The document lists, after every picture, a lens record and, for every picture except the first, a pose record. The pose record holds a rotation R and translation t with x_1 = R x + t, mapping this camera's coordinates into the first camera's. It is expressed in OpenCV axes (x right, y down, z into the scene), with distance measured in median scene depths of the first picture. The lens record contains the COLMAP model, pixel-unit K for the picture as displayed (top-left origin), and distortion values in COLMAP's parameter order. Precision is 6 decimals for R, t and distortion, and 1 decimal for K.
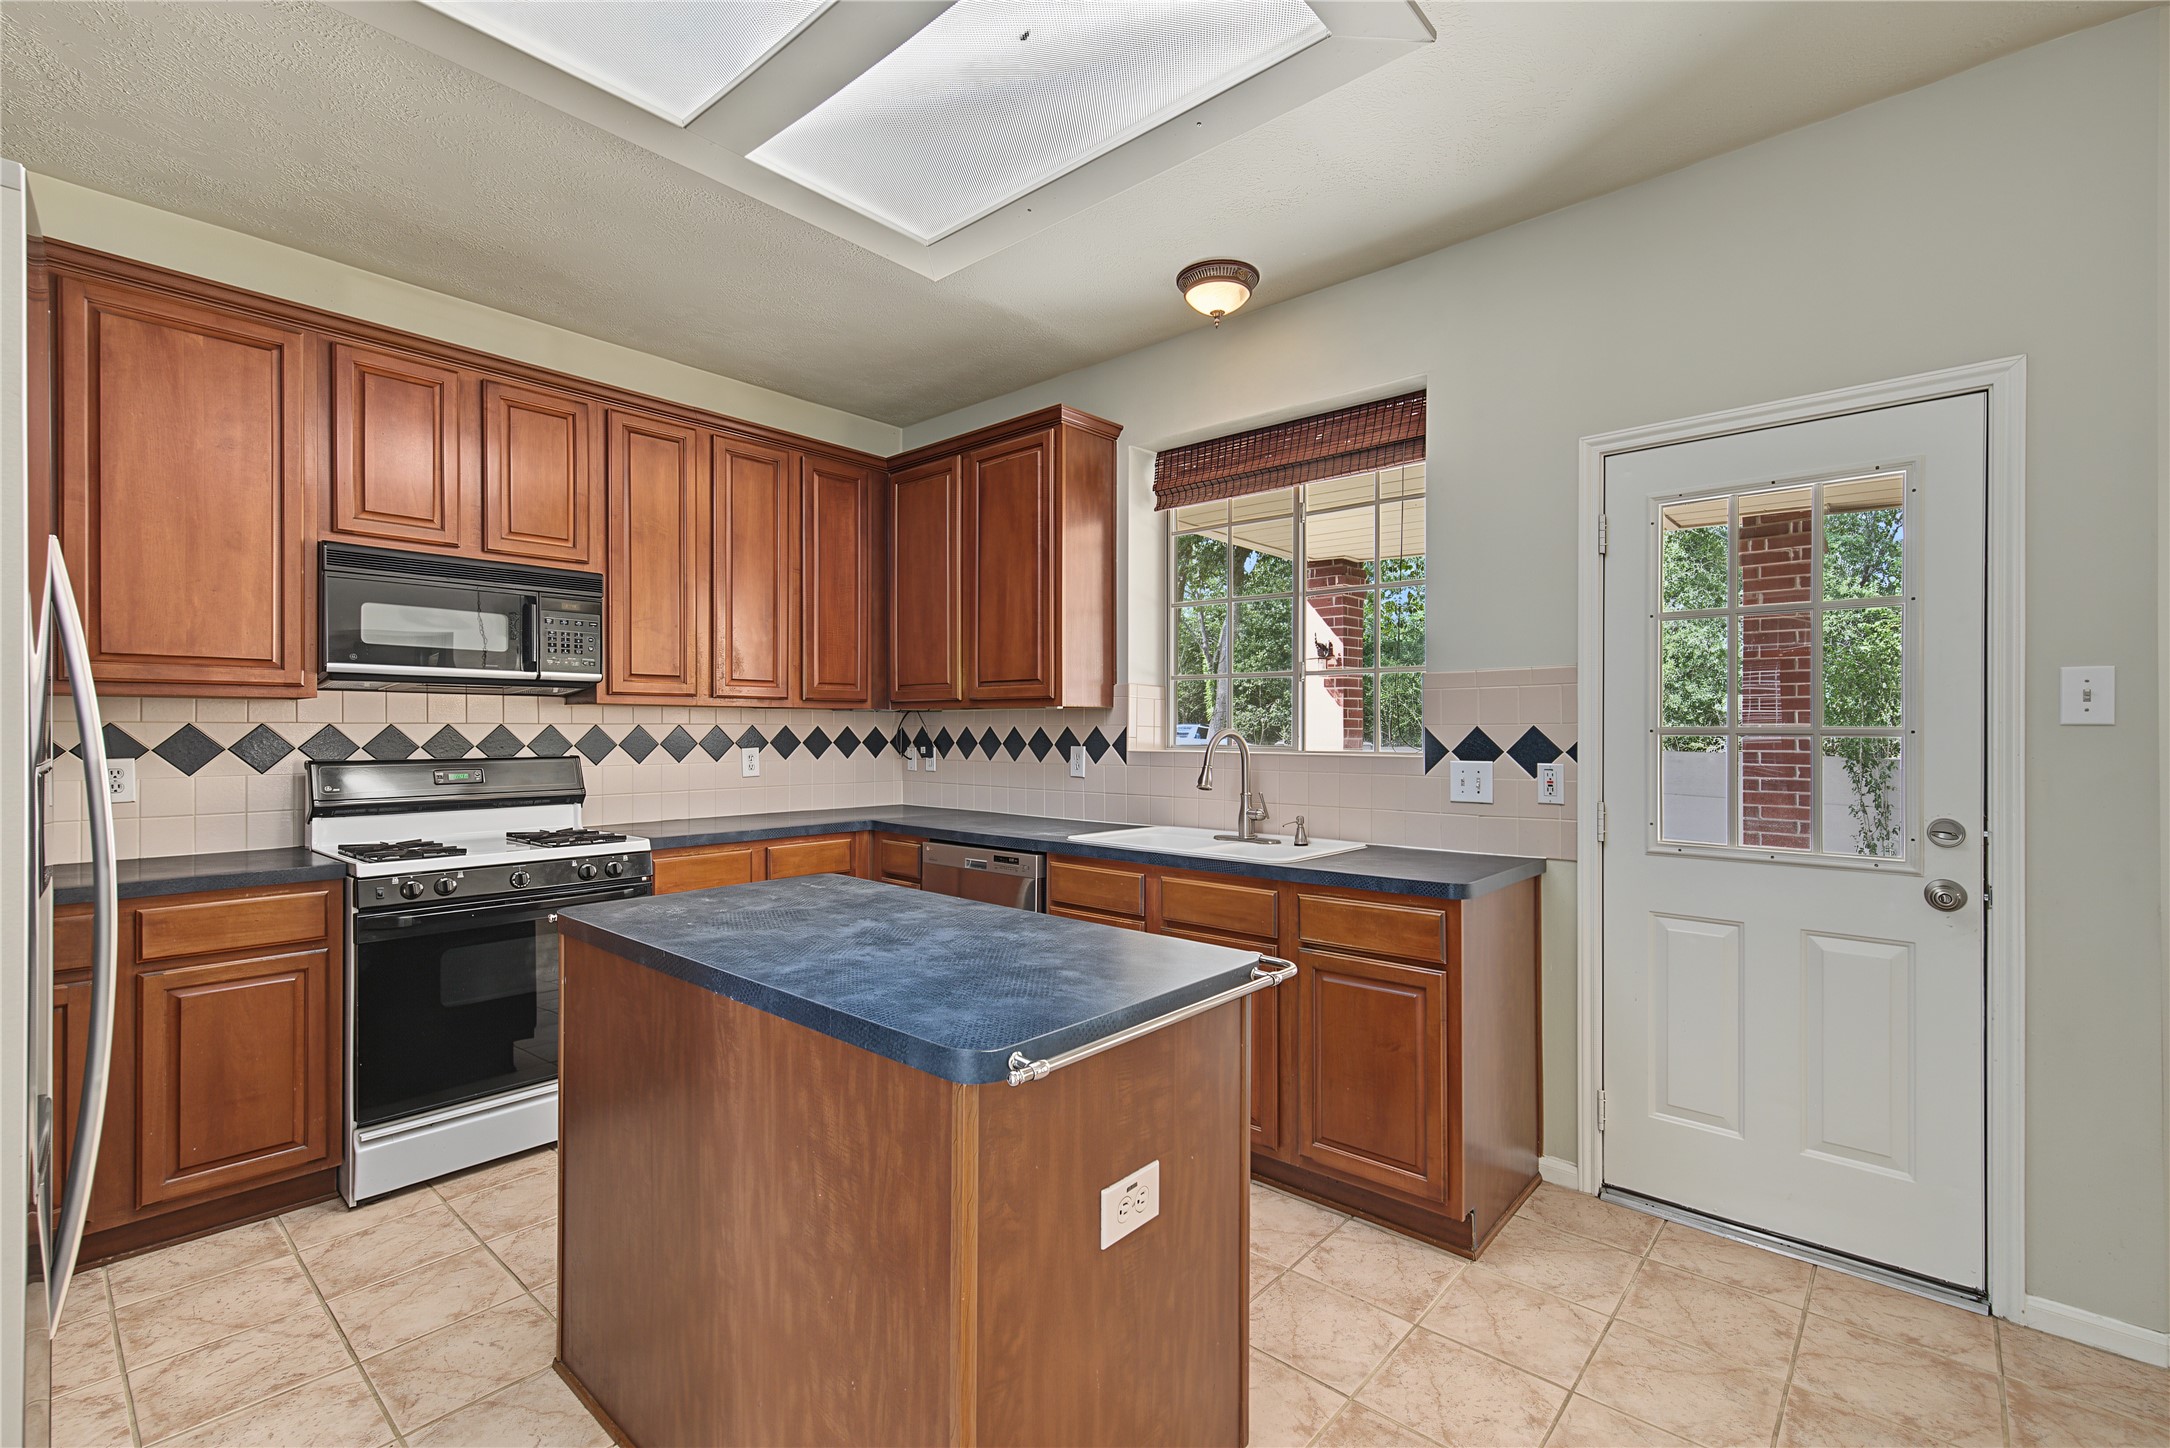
lens RADIAL K [[956.8, 0, 1087.8], [0, 956.8, 721.3], [0, 0, 1]] dist [0.001998, -0.000065]
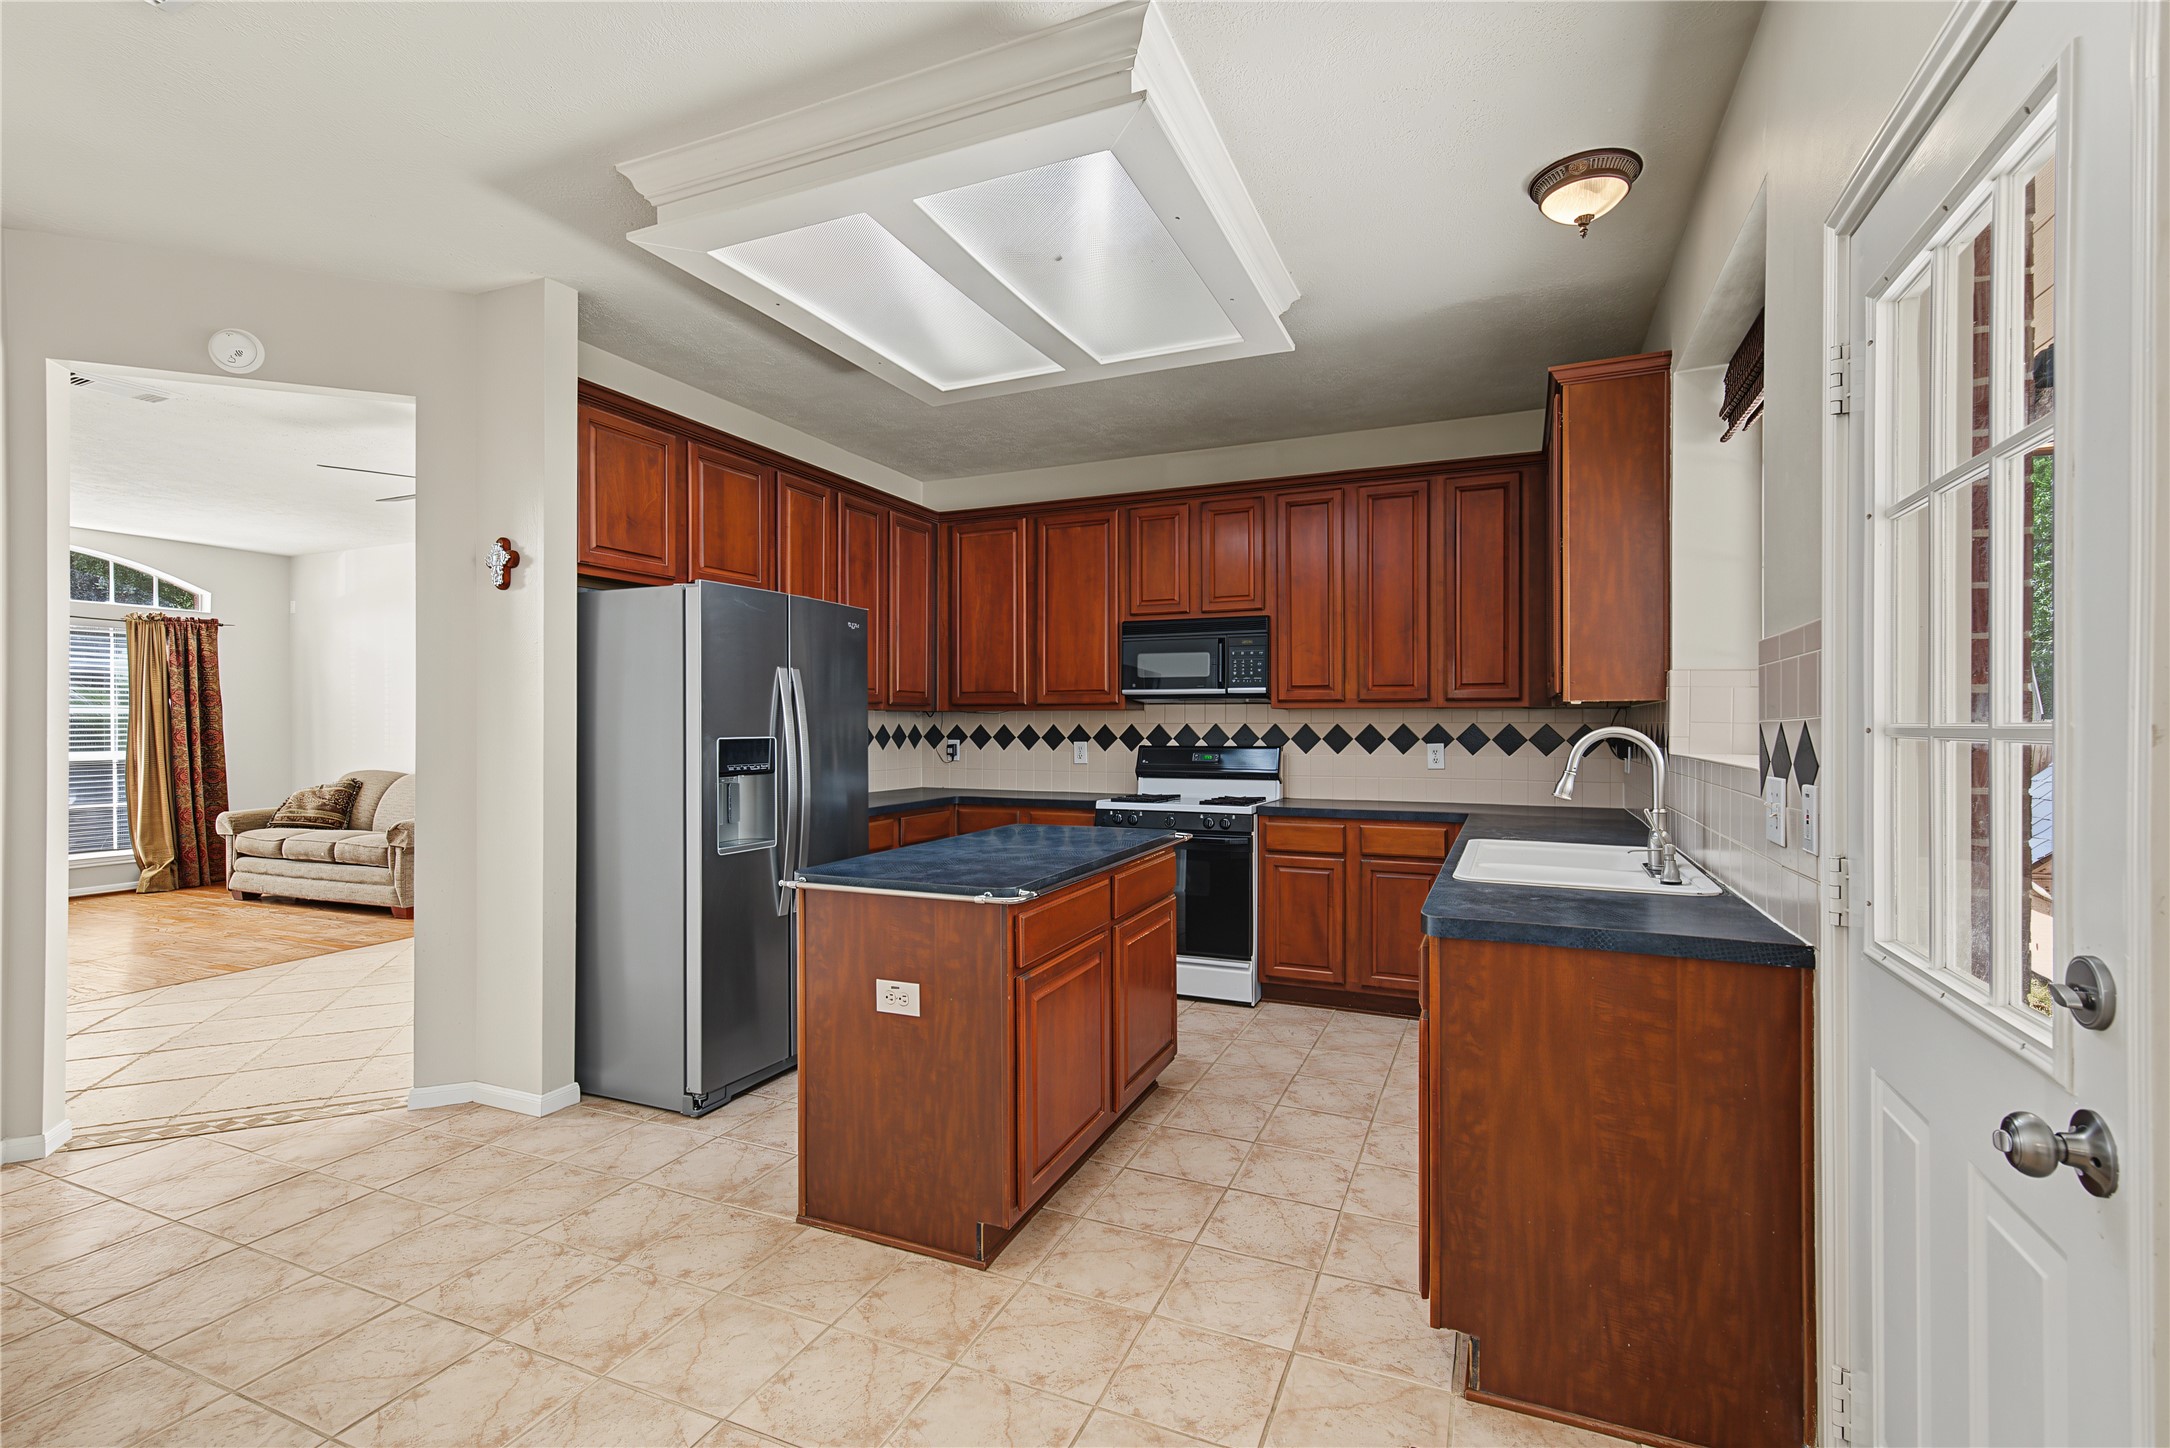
lens RADIAL K [[956.8, 0, 1092.7], [0, 956.8, 729.3], [0, 0, 1]] dist [0.001998, -0.000065]
pose [[0.310665, 0.003549, -0.950513, 0.777710], [0.007476, 0.999953, 0.006177, 0.001295], [0.950490, -0.009025, 0.310623, 0.341062]]
